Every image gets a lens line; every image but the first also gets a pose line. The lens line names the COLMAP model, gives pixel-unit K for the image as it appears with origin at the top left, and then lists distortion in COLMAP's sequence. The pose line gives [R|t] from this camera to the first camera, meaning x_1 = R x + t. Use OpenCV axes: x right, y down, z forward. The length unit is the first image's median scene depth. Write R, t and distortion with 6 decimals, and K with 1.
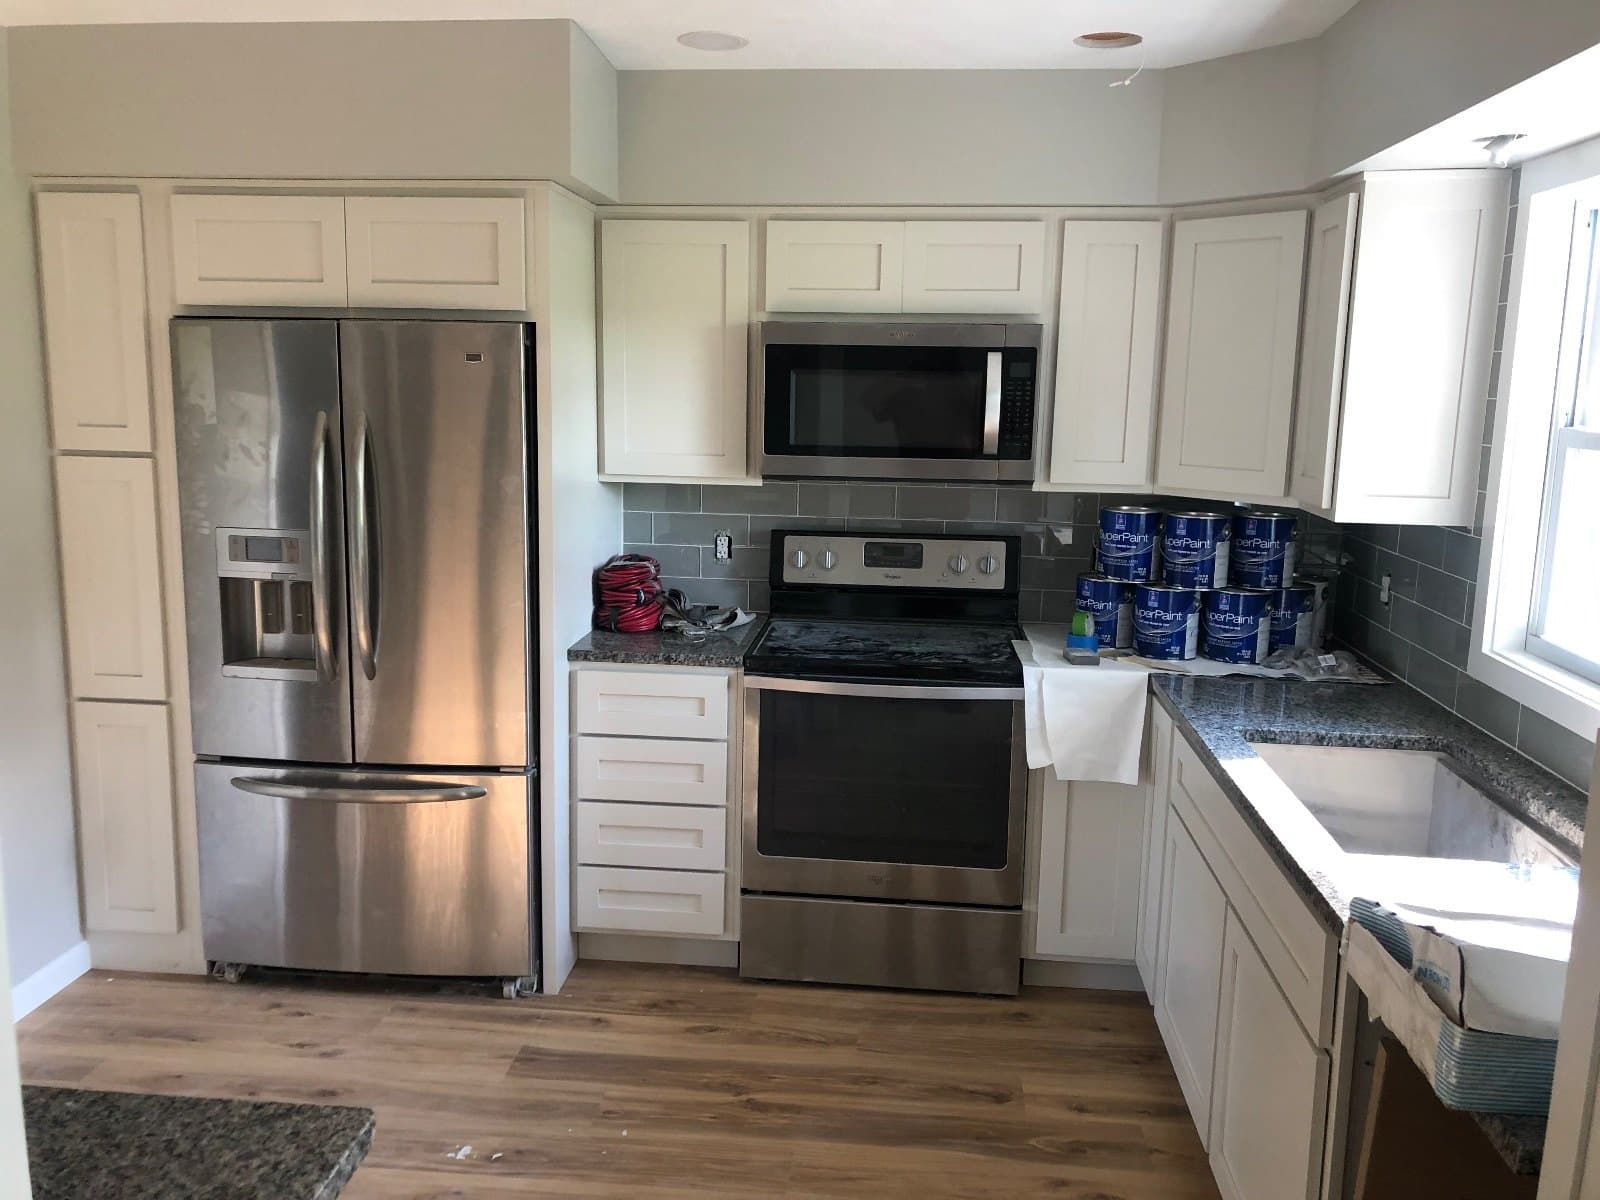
lens RADIAL K [[1320.6, 0, 792.5], [0, 1320.6, 583.4], [0, 0, 1]] dist [0.058708, -0.054410]
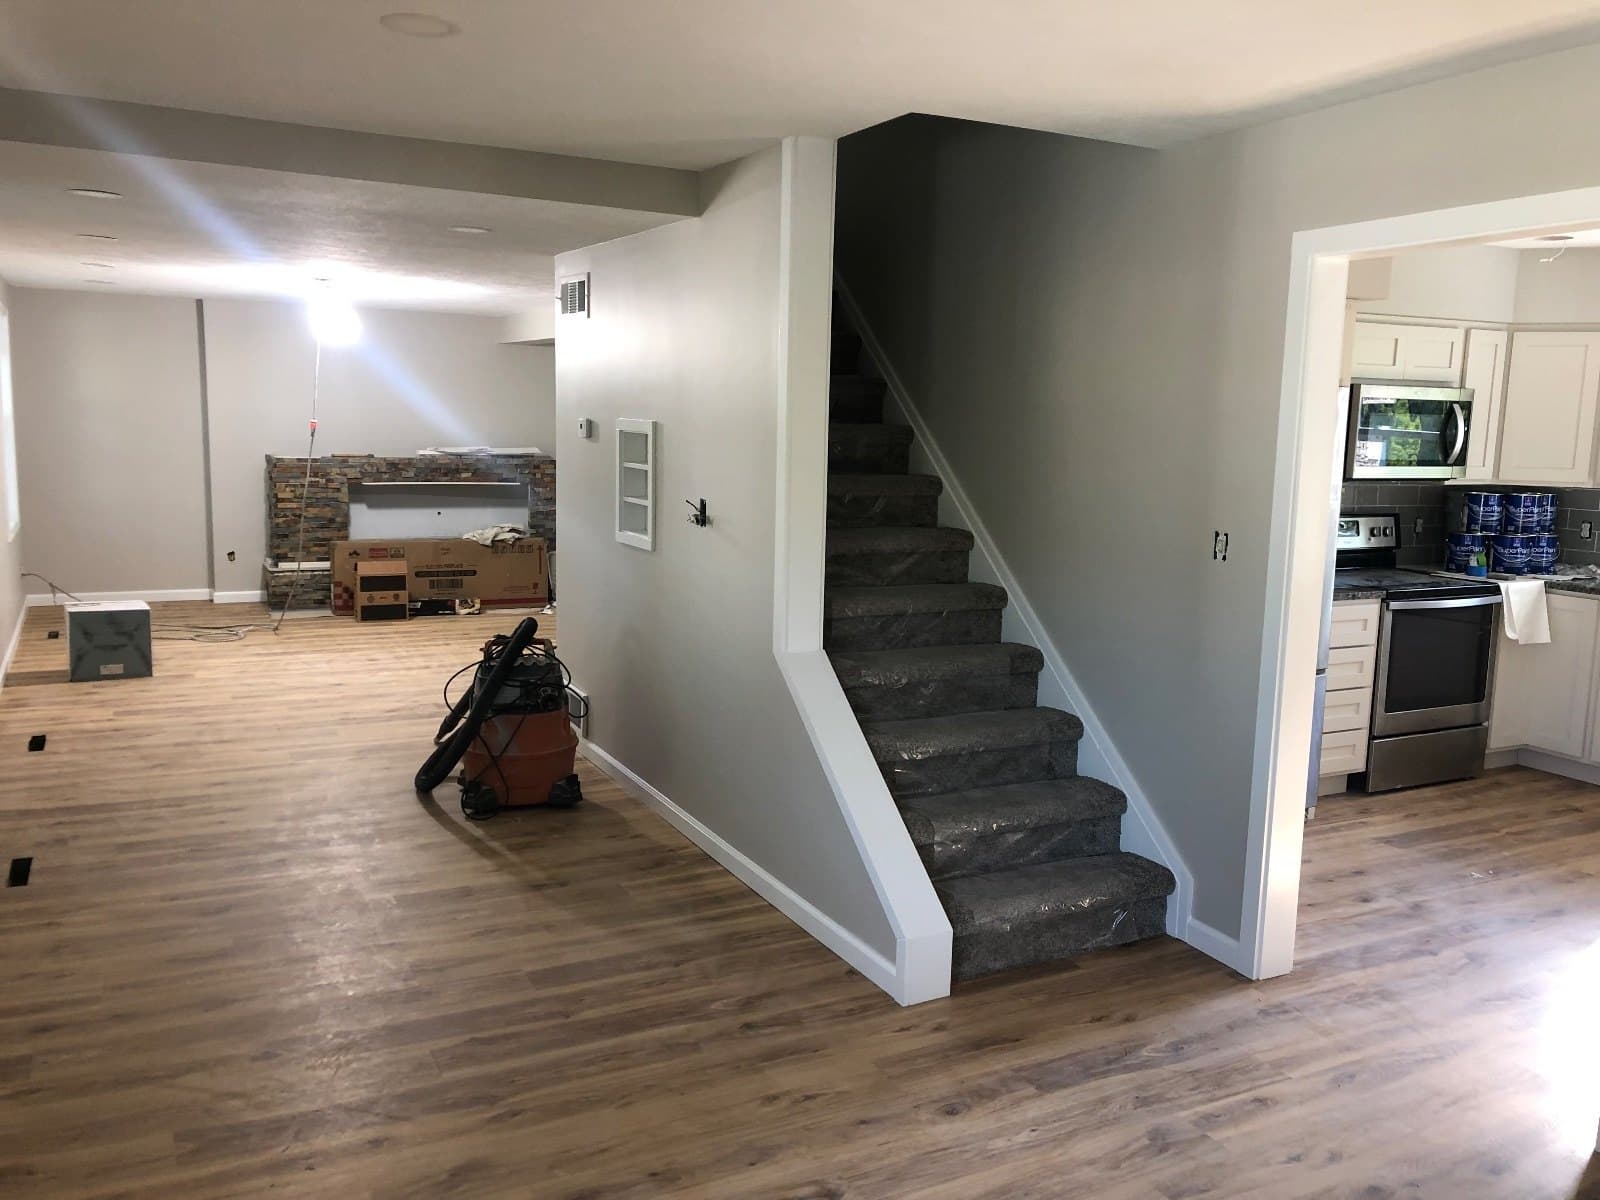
lens RADIAL K [[1320.6, 0, 797.5], [0, 1320.6, 600.7], [0, 0, 1]] dist [0.058708, -0.054410]
pose [[0.836234, -0.078207, 0.542768, -1.529940], [0.075504, 0.996772, 0.027296, -0.032264], [-0.543151, 0.018155, 0.839439, 0.016072]]
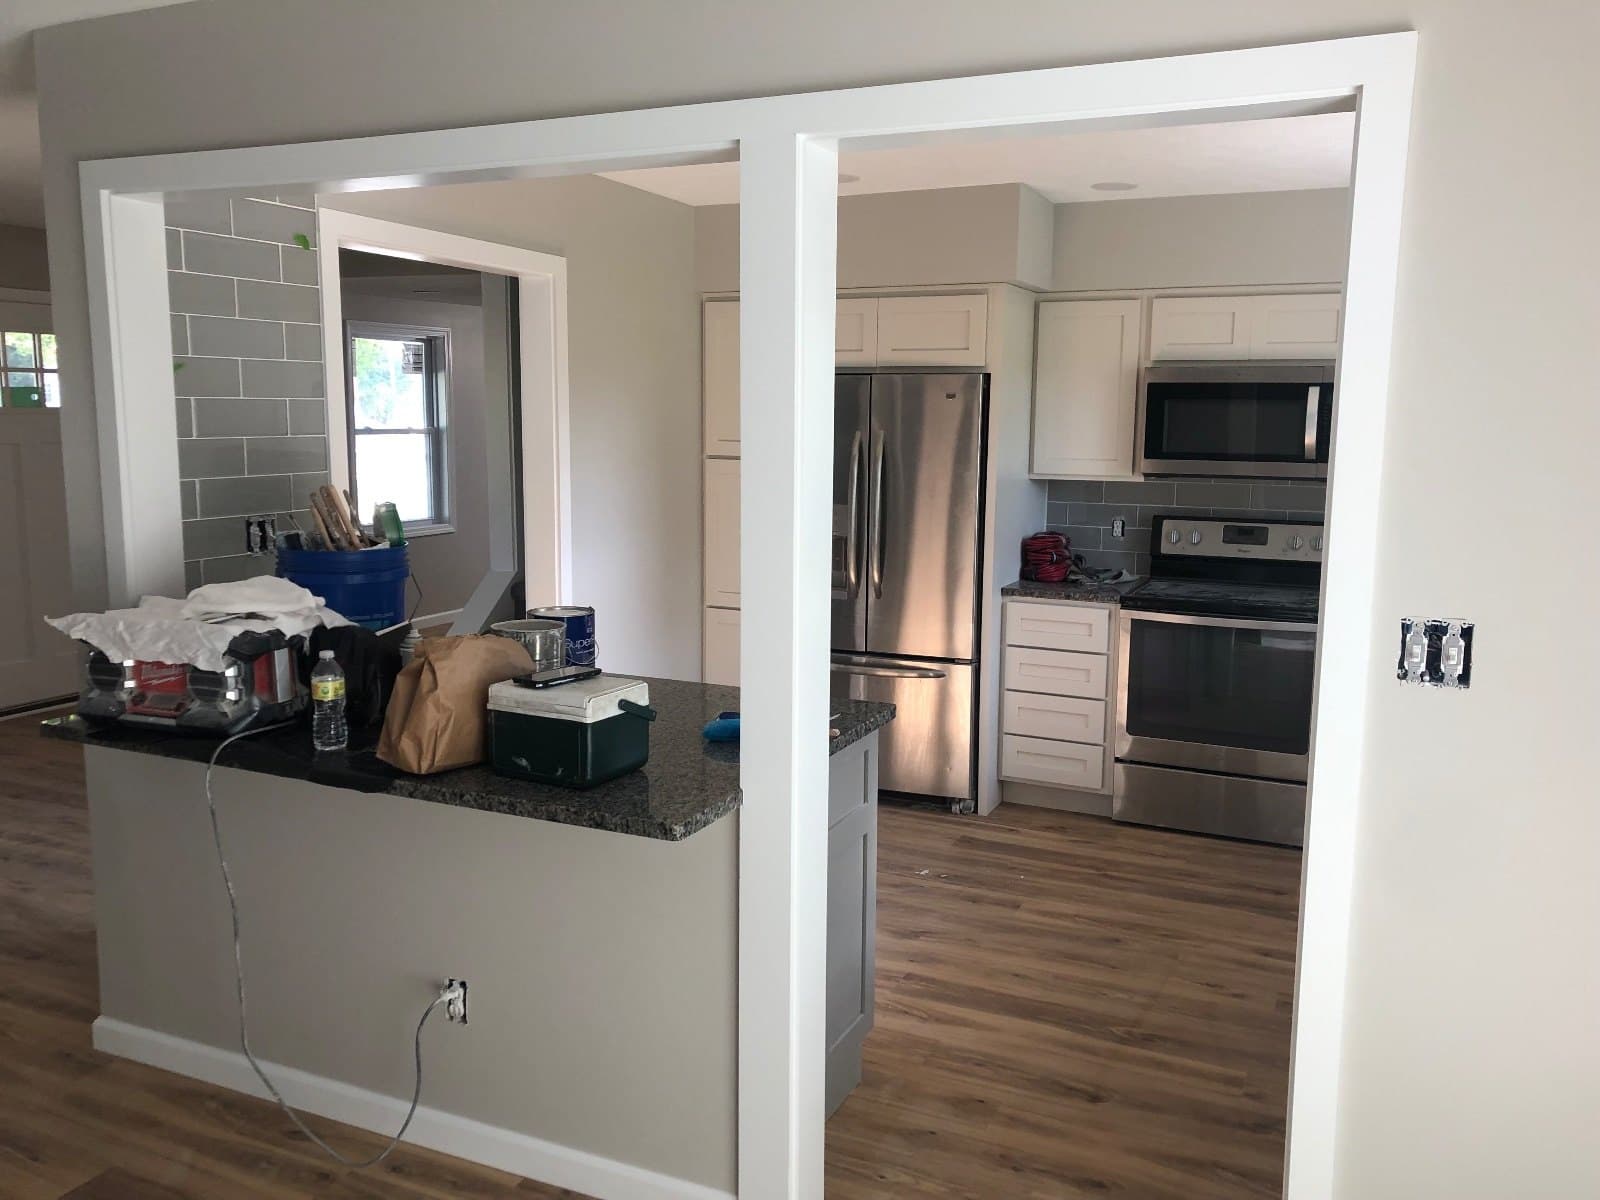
lens RADIAL K [[1320.6, 0, 804.1], [0, 1320.6, 604.9], [0, 0, 1]] dist [0.058708, -0.054410]
pose [[0.941688, 0.039427, -0.334170, 0.123302], [-0.043208, 0.999059, -0.003886, 0.085206], [0.333703, 0.018098, 0.942505, -0.500368]]
